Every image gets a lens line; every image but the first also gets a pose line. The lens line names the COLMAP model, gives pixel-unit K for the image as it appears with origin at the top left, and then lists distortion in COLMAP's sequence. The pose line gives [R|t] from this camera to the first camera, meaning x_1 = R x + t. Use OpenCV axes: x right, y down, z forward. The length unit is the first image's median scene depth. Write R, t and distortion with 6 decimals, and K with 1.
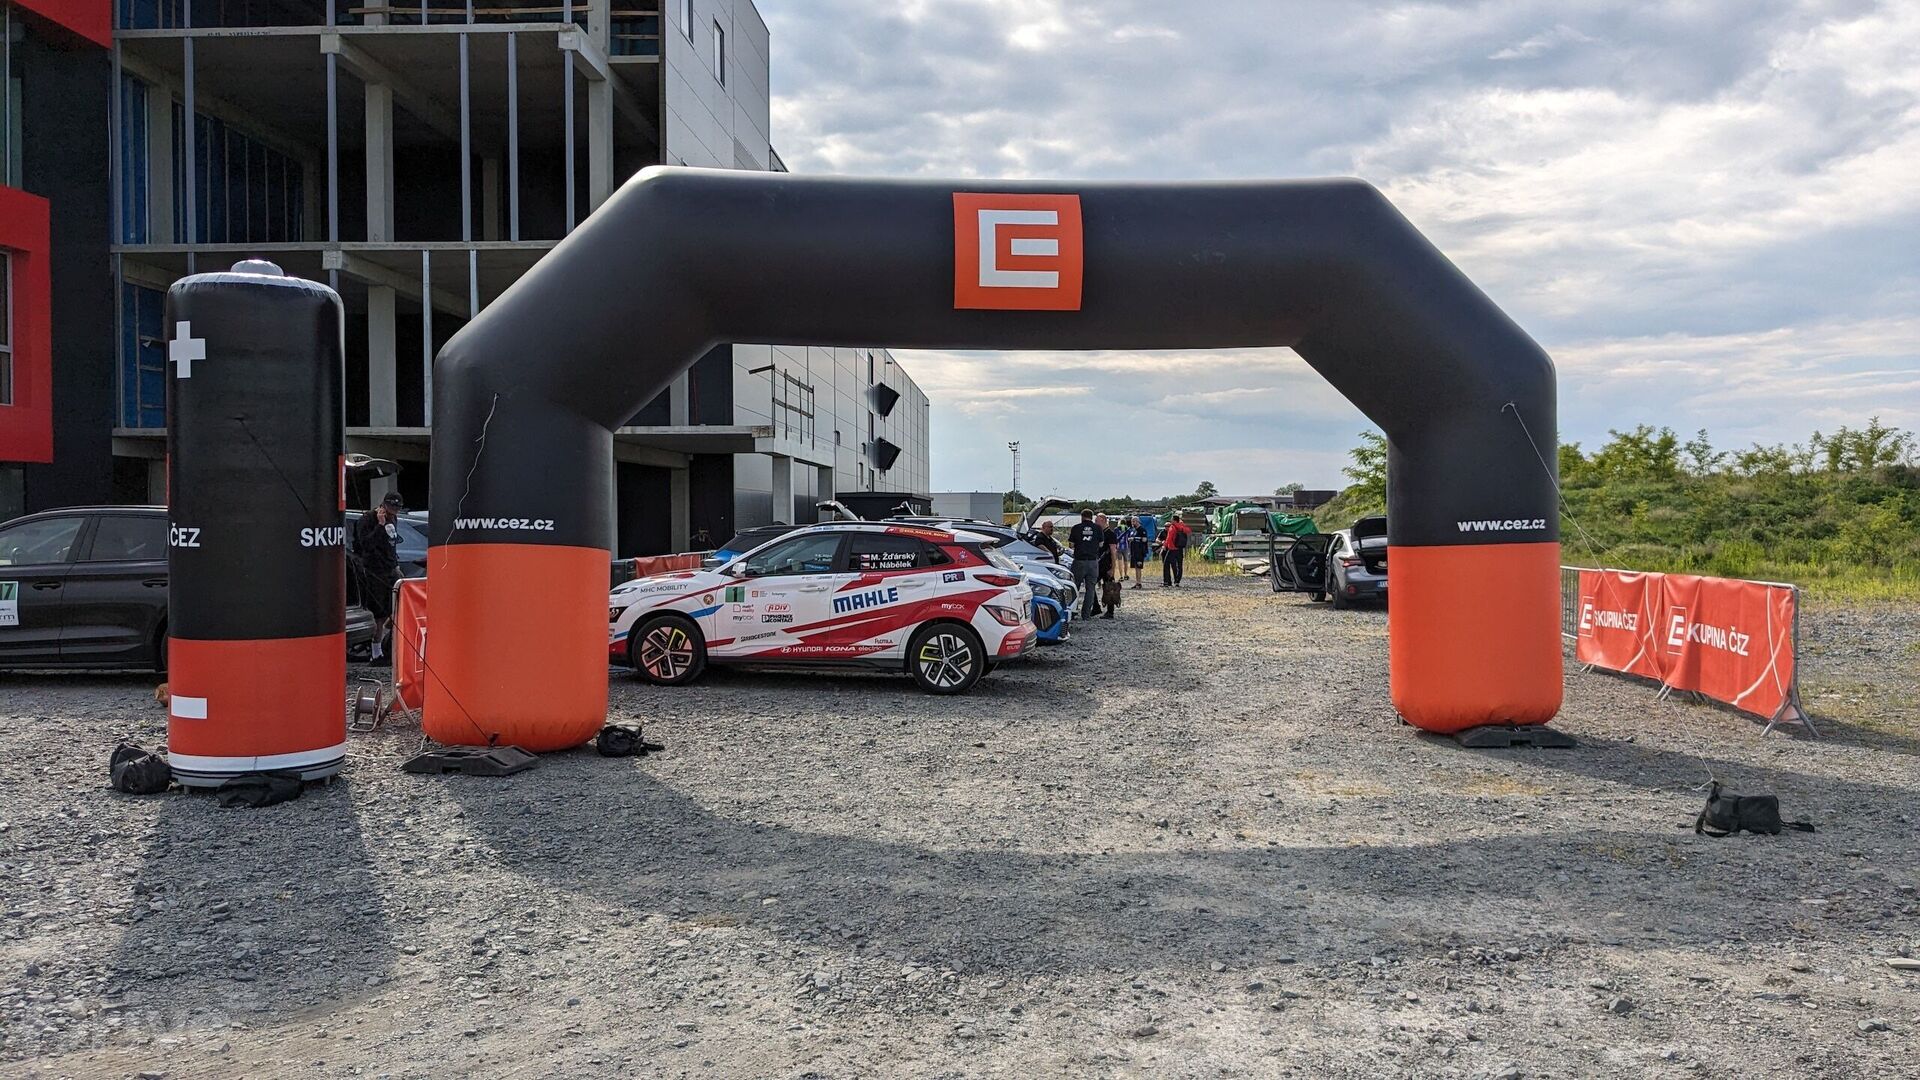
lens RADIAL K [[1493.6, 0, 954.5], [0, 1493.6, 537.1], [0, 0, 1]] dist [-0.031987, 0.000201]
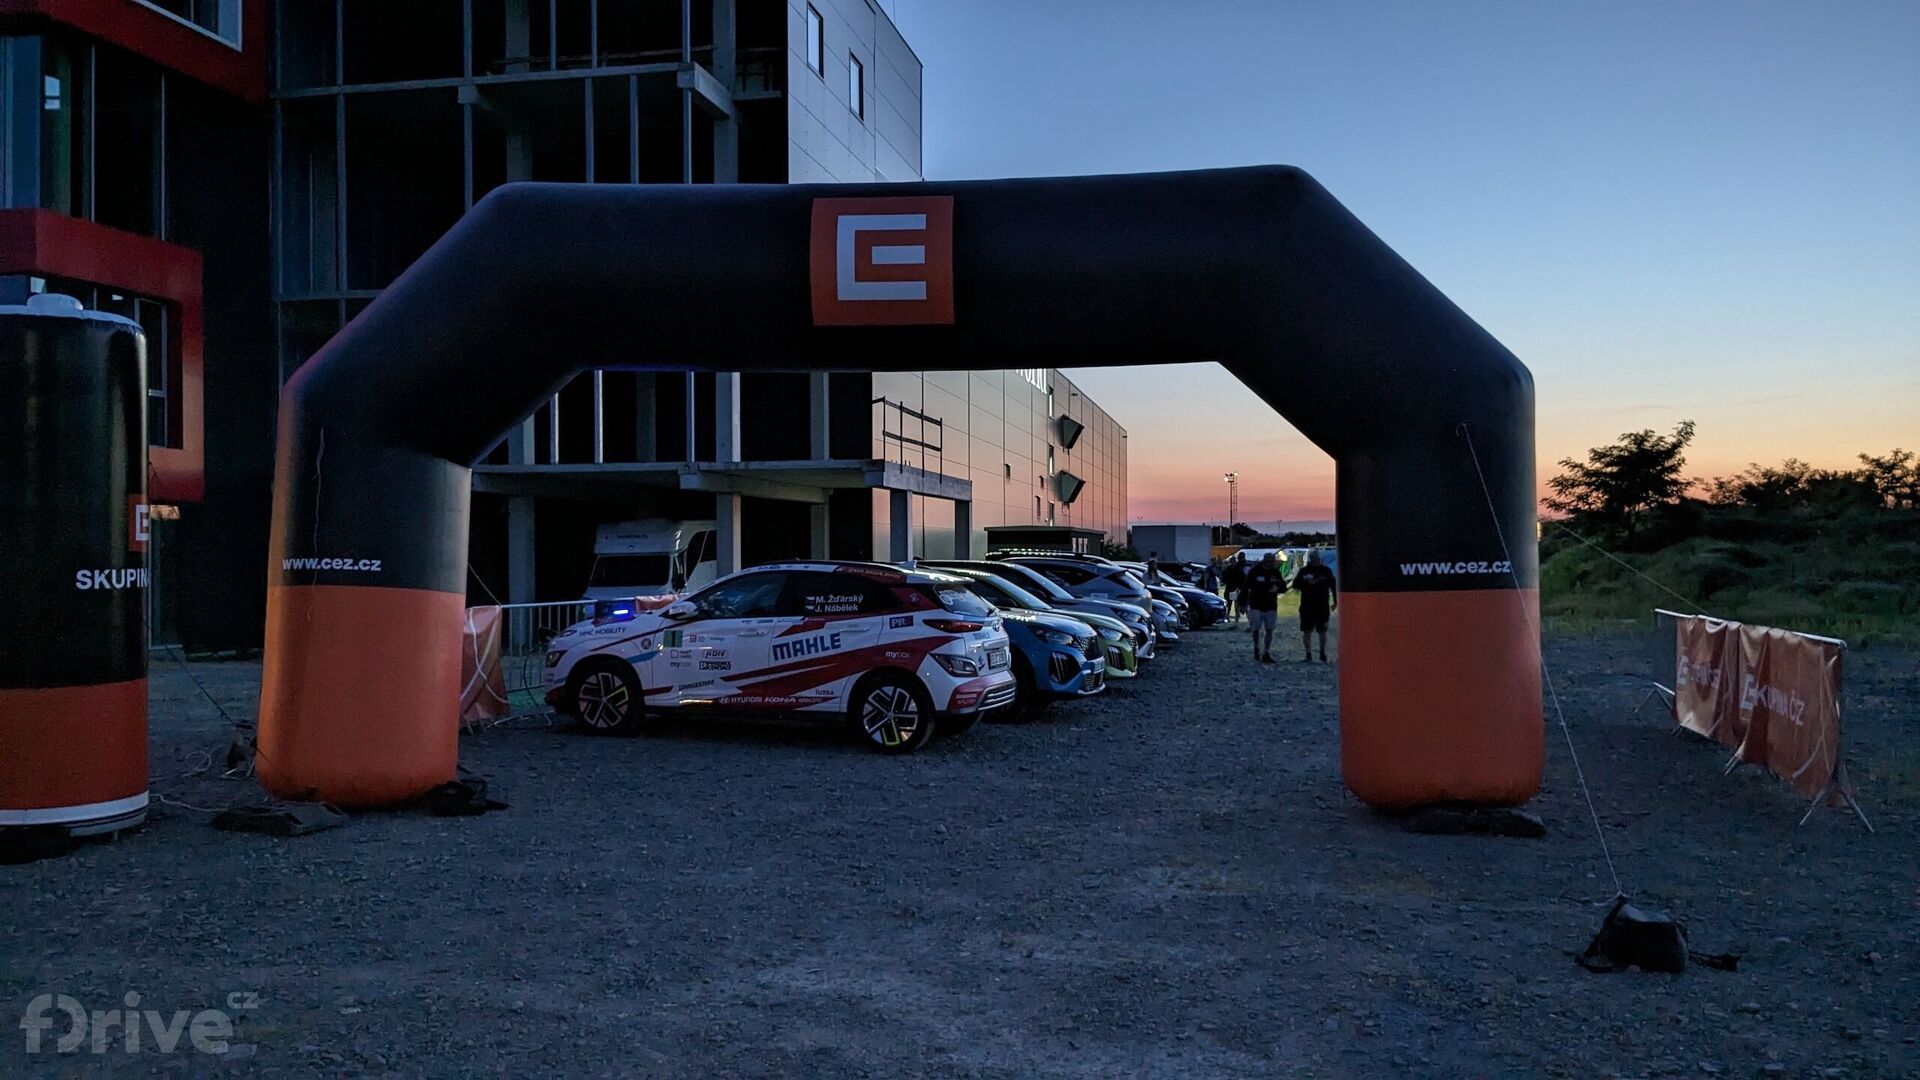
lens RADIAL K [[1493.6, 0, 966.8], [0, 1493.6, 505.8], [0, 0, 1]] dist [-0.031987, 0.000201]
pose [[0.986588, -0.005446, -0.163142, 0.187880], [-0.001661, 0.999057, -0.043394, -0.004723], [0.163224, 0.043082, 0.985648, 0.105383]]
